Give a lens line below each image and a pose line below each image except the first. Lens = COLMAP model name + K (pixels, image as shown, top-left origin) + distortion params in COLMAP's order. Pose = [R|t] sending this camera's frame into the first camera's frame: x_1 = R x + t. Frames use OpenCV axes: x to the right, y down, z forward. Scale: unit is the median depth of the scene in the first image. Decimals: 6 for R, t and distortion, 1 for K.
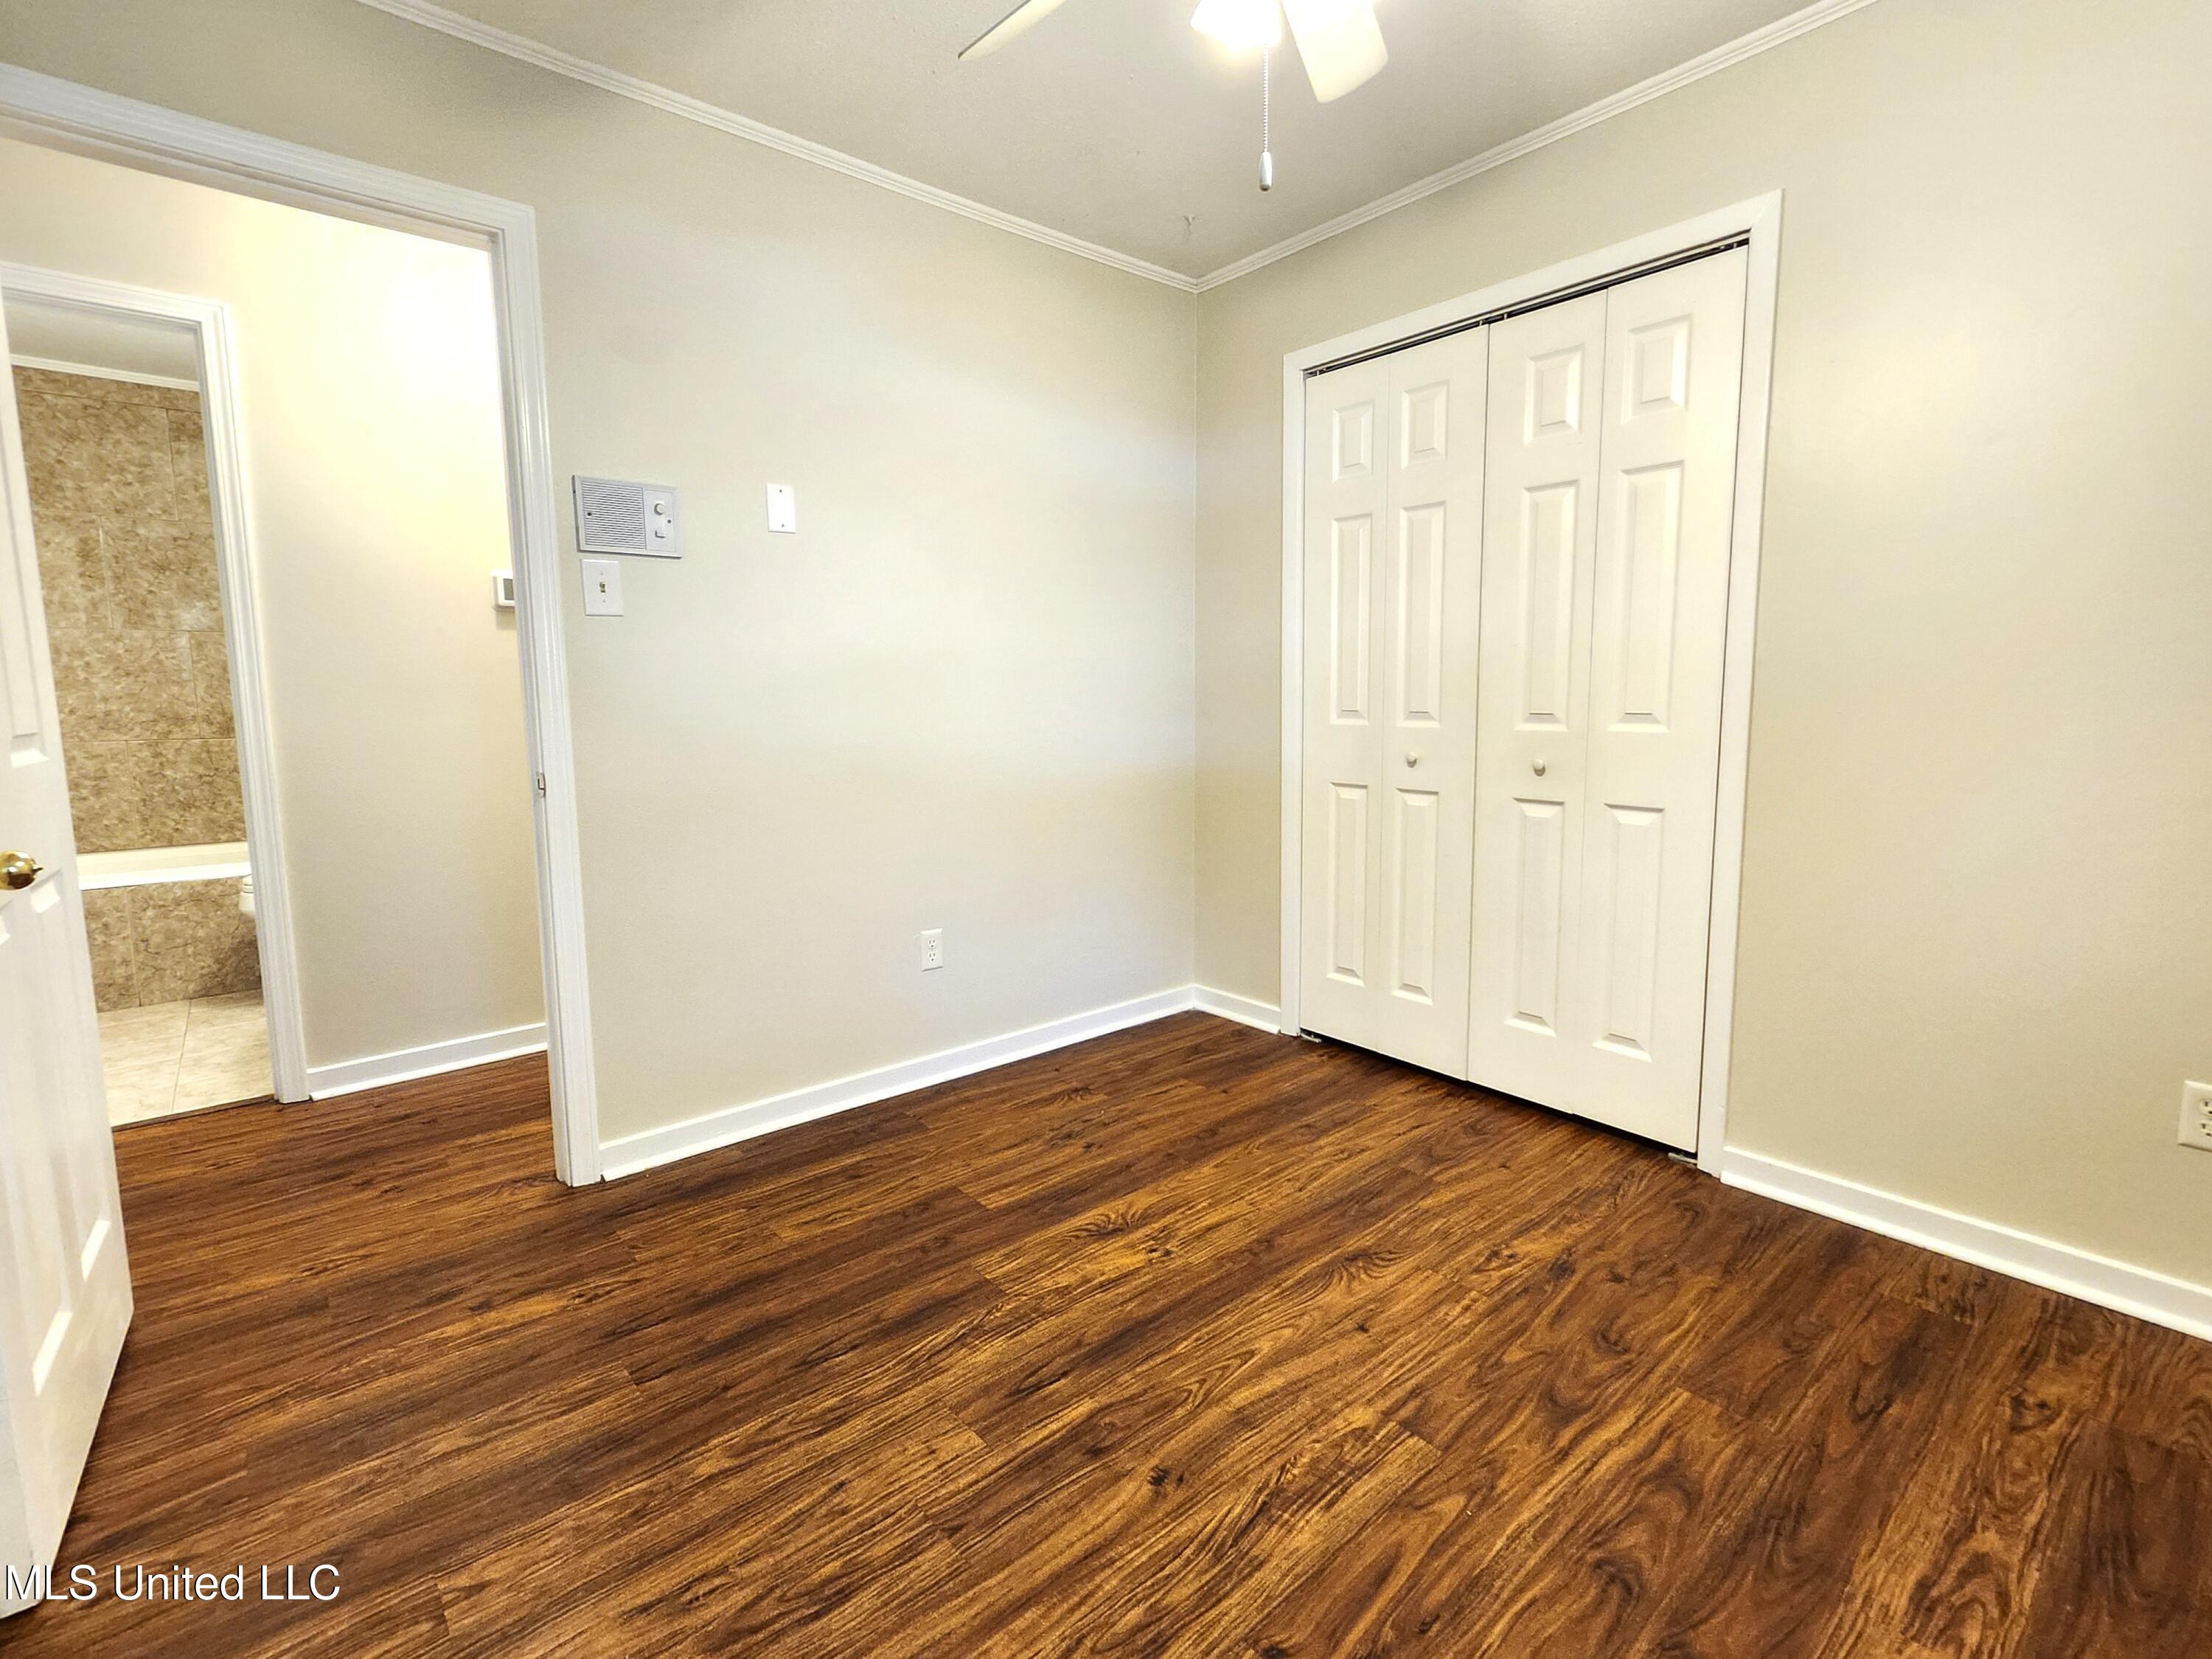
lens RADIAL K [[1017.2, 0, 1101.8], [0, 1017.2, 821.8], [0, 0, 1]] dist [0.004141, 0.001577]
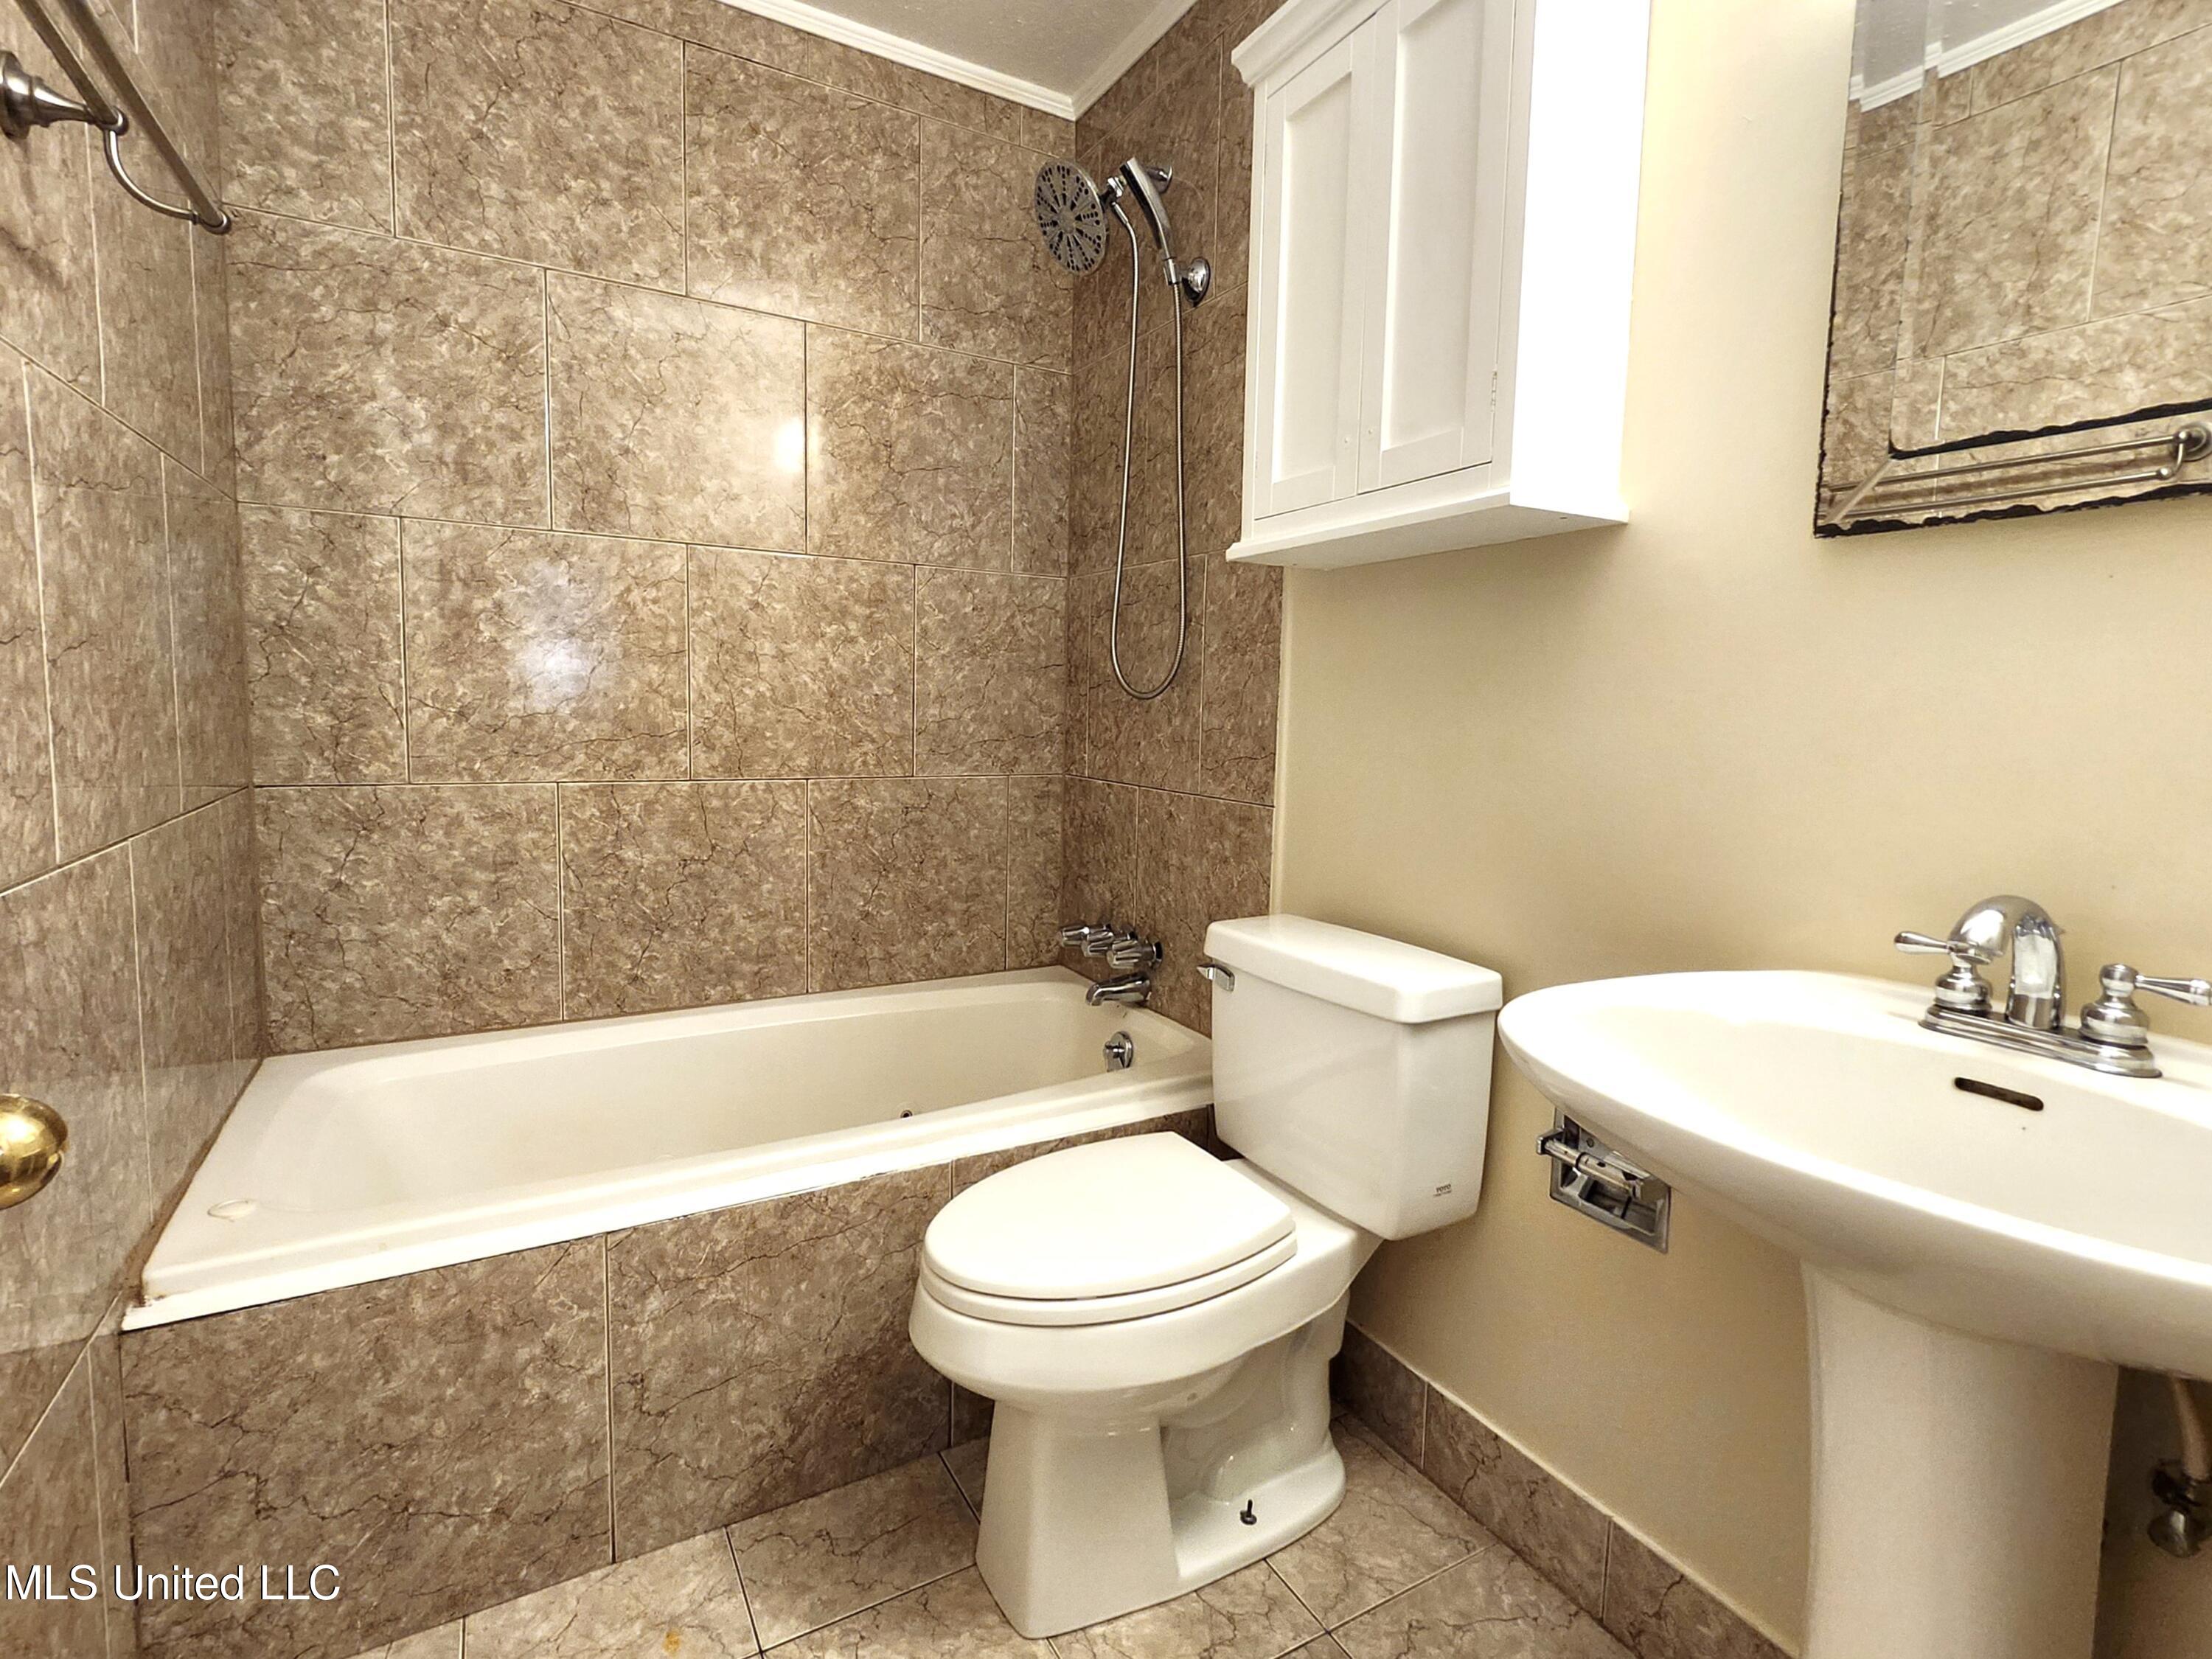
lens RADIAL K [[1066.0, 0, 1108.7], [0, 1066.0, 822.9], [0, 0, 1]] dist [-0.000369, 0.001114]
pose [[0.983645, 0.052248, -0.172373, -0.648102], [-0.055020, 0.998421, -0.011341, -0.070600], [0.171509, 0.020639, 0.984966, 0.594264]]
